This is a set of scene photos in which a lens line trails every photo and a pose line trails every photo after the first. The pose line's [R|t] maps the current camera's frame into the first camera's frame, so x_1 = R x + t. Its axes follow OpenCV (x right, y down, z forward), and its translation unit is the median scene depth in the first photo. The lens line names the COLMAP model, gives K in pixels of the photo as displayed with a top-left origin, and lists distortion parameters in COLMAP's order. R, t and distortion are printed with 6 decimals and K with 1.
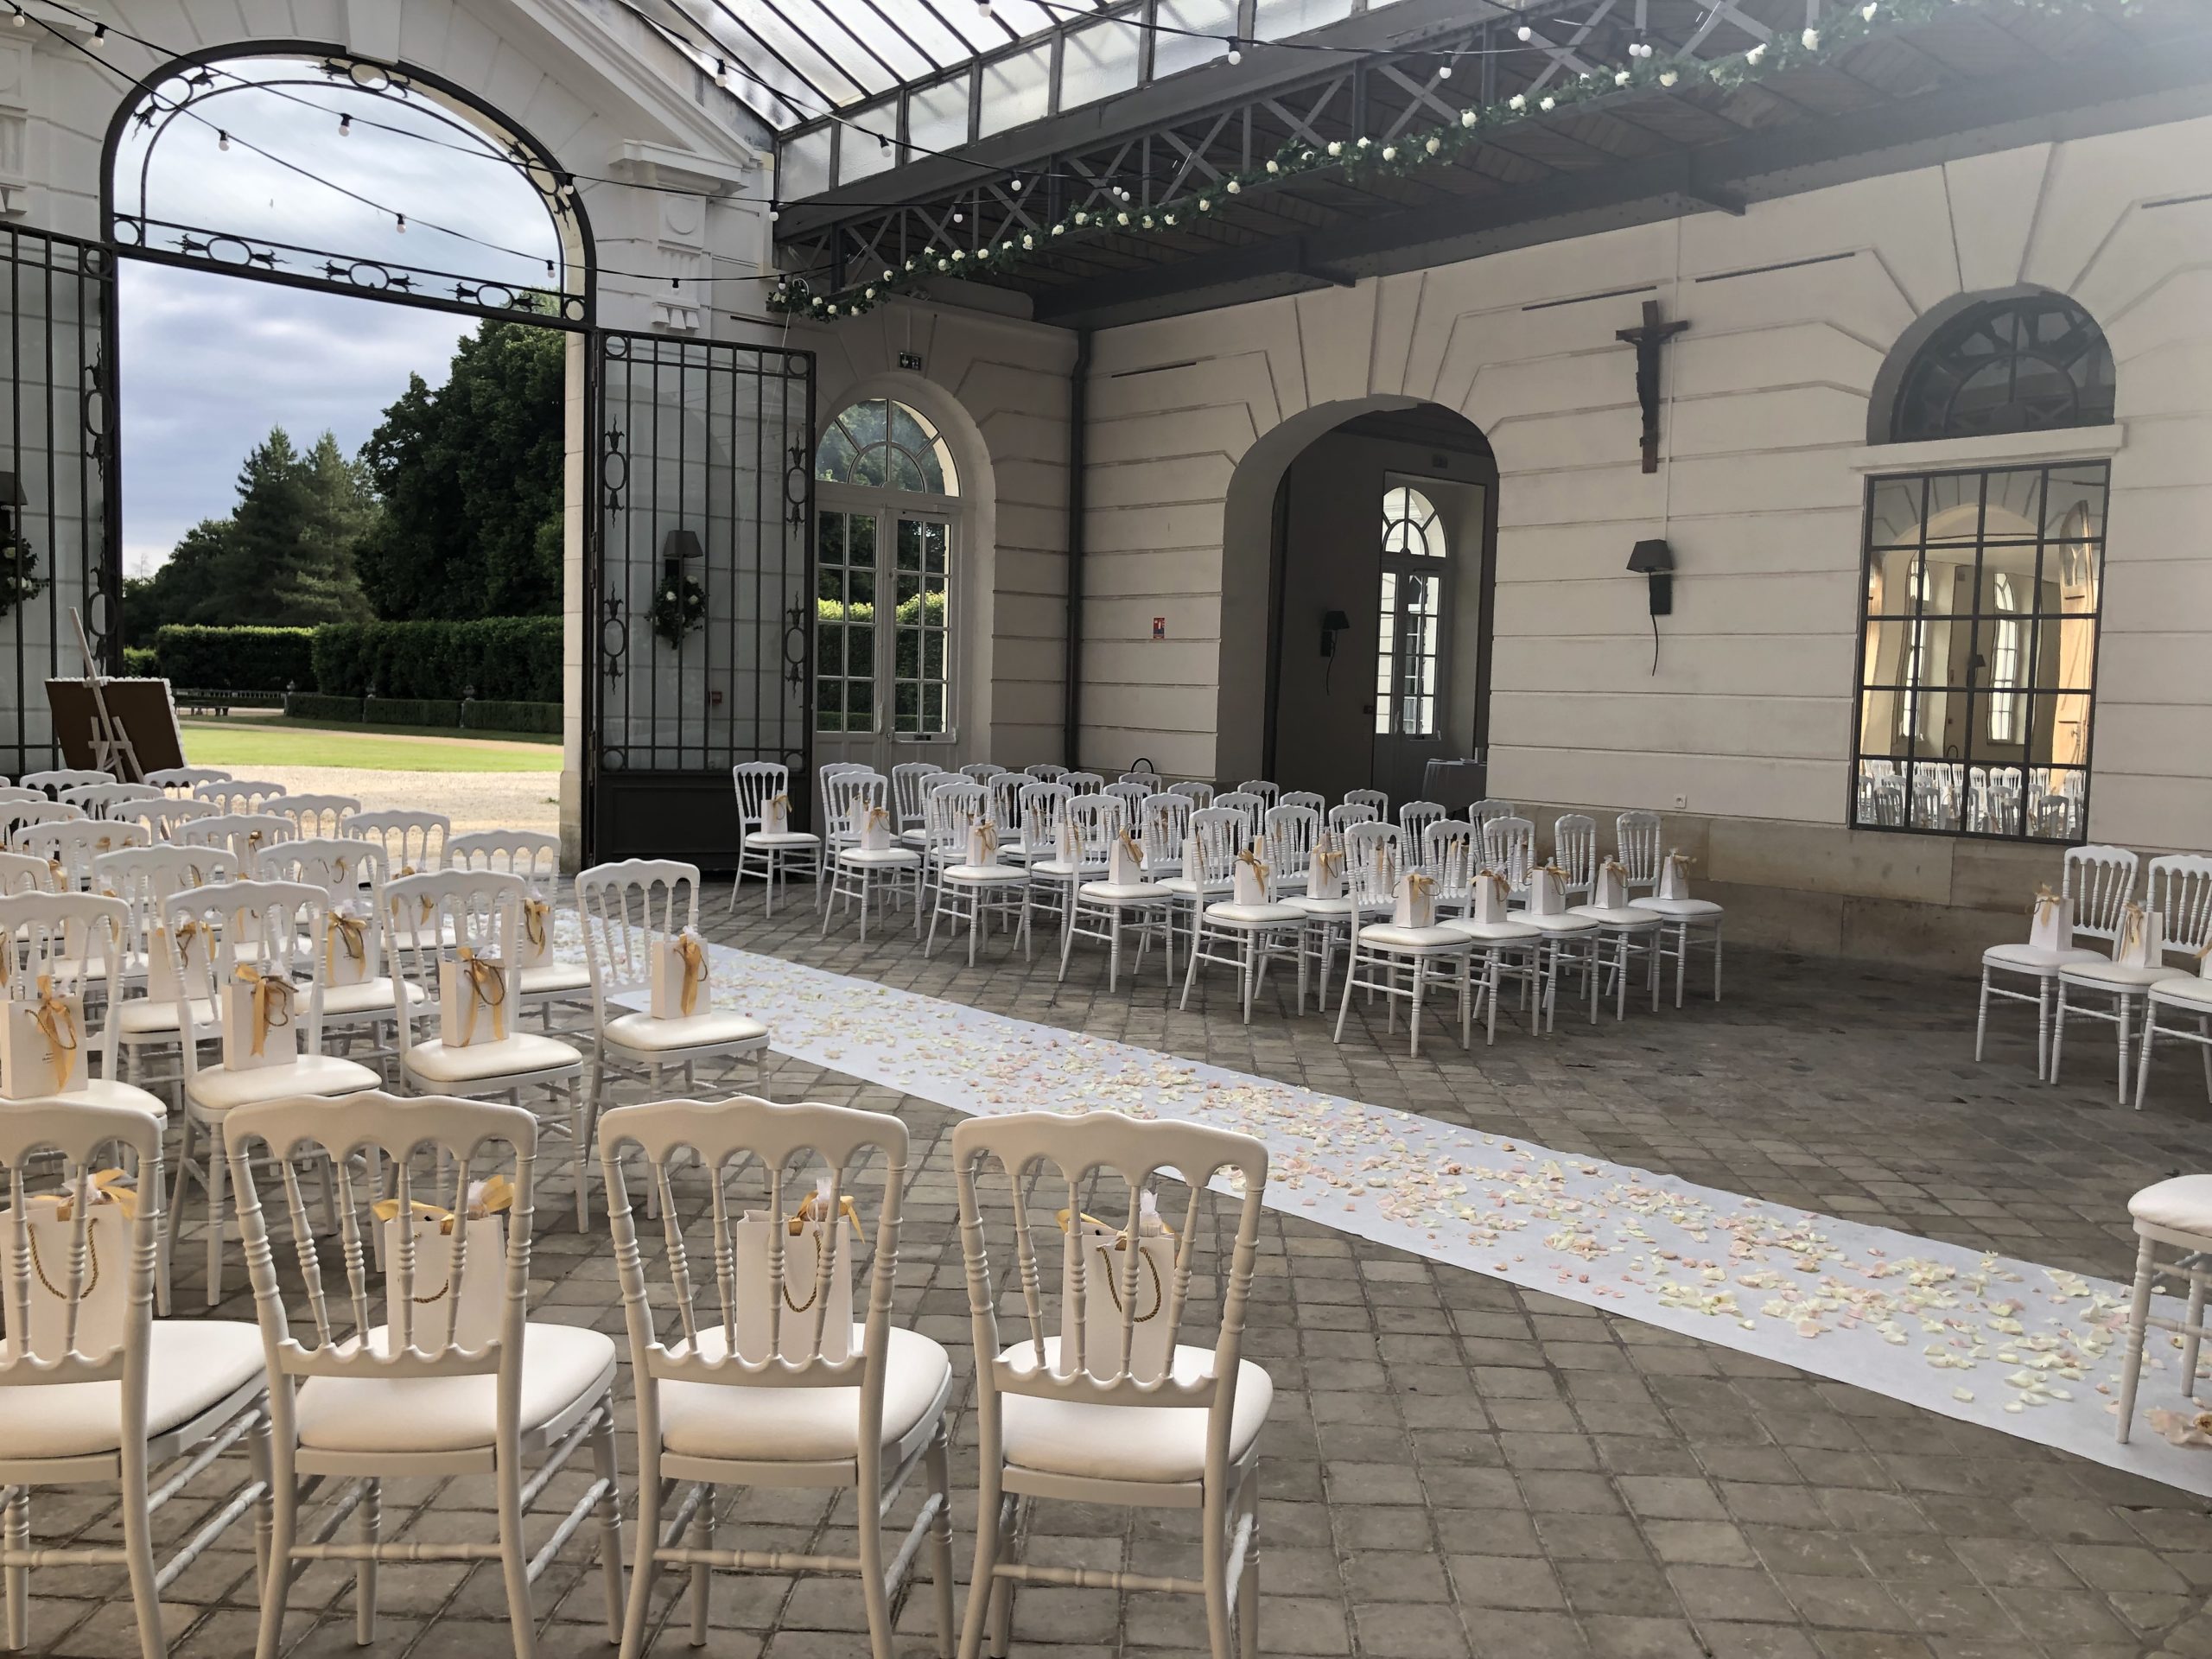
lens RADIAL K [[1823.6, 0, 1106.0], [0, 1823.6, 829.5], [0, 0, 1]] dist [-0.036408, 0.003311]
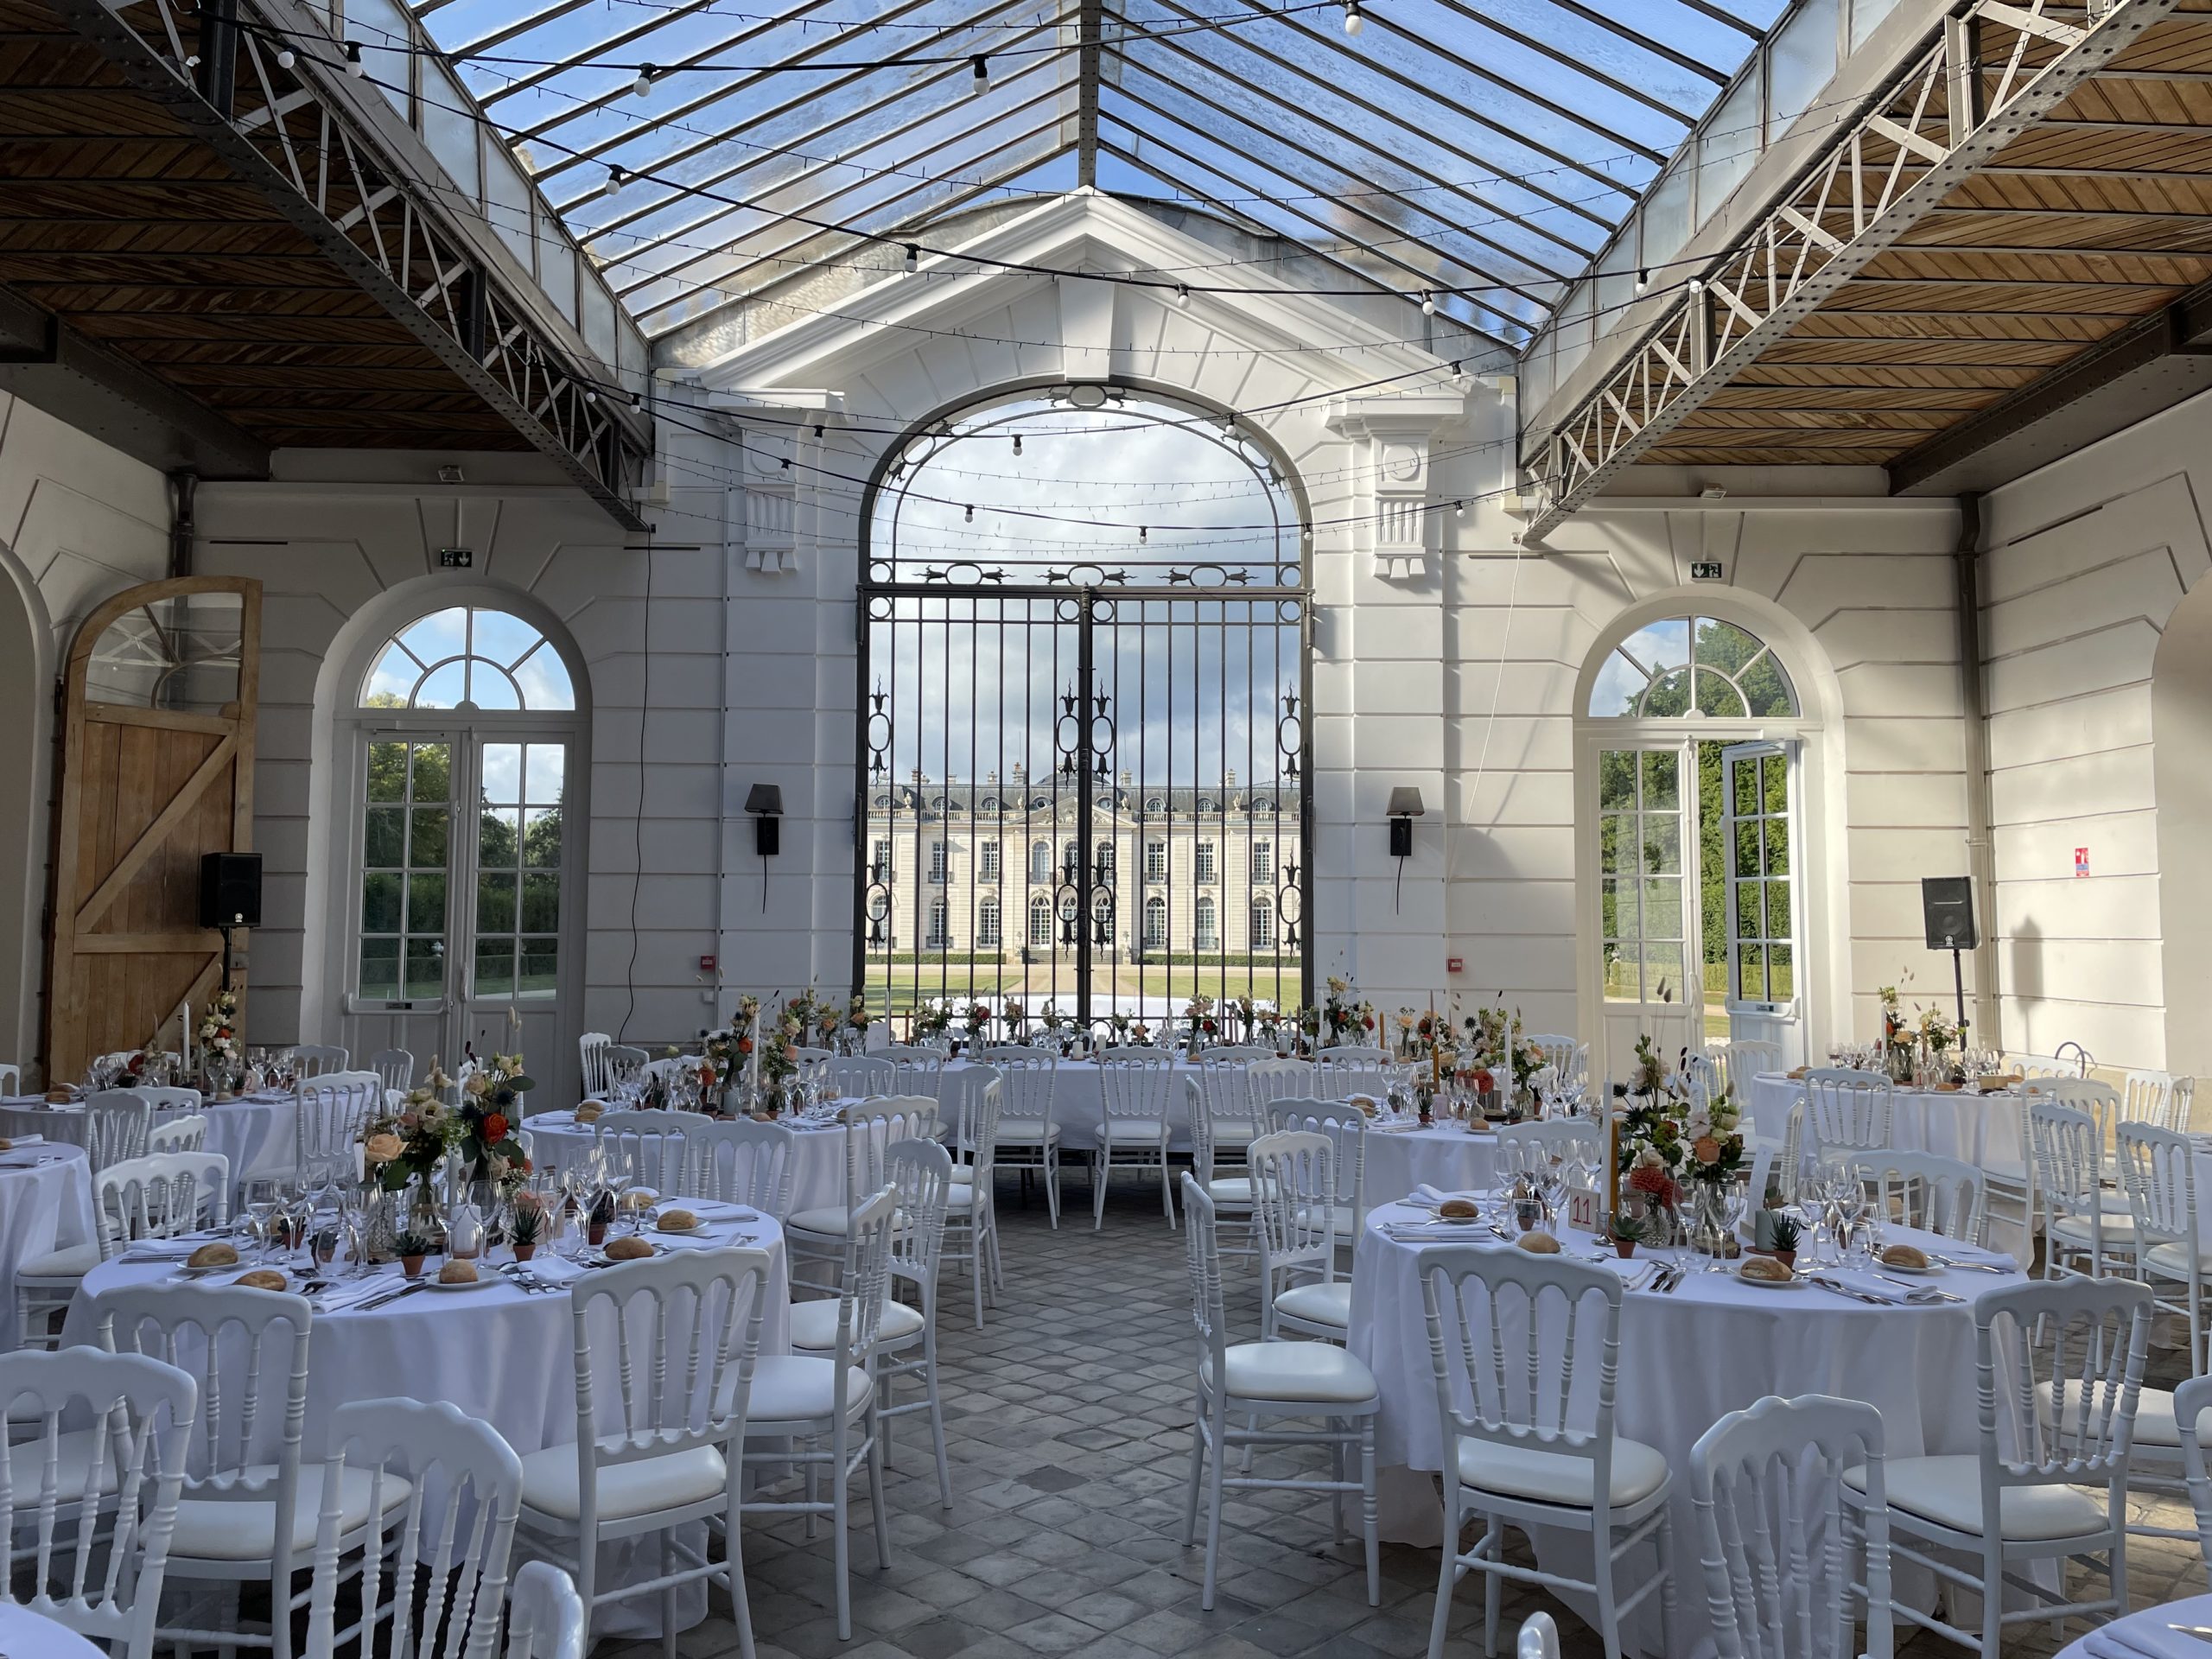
lens RADIAL K [[1741.0, 0, 1106.0], [0, 1741.0, 829.5], [0, 0, 1]] dist [0.072363, -0.108165]
pose [[0.747862, -0.072990, -0.659829, 0.290050], [-0.028715, 0.989450, -0.141999, -0.012484], [0.663233, 0.125142, 0.737876, 0.282312]]
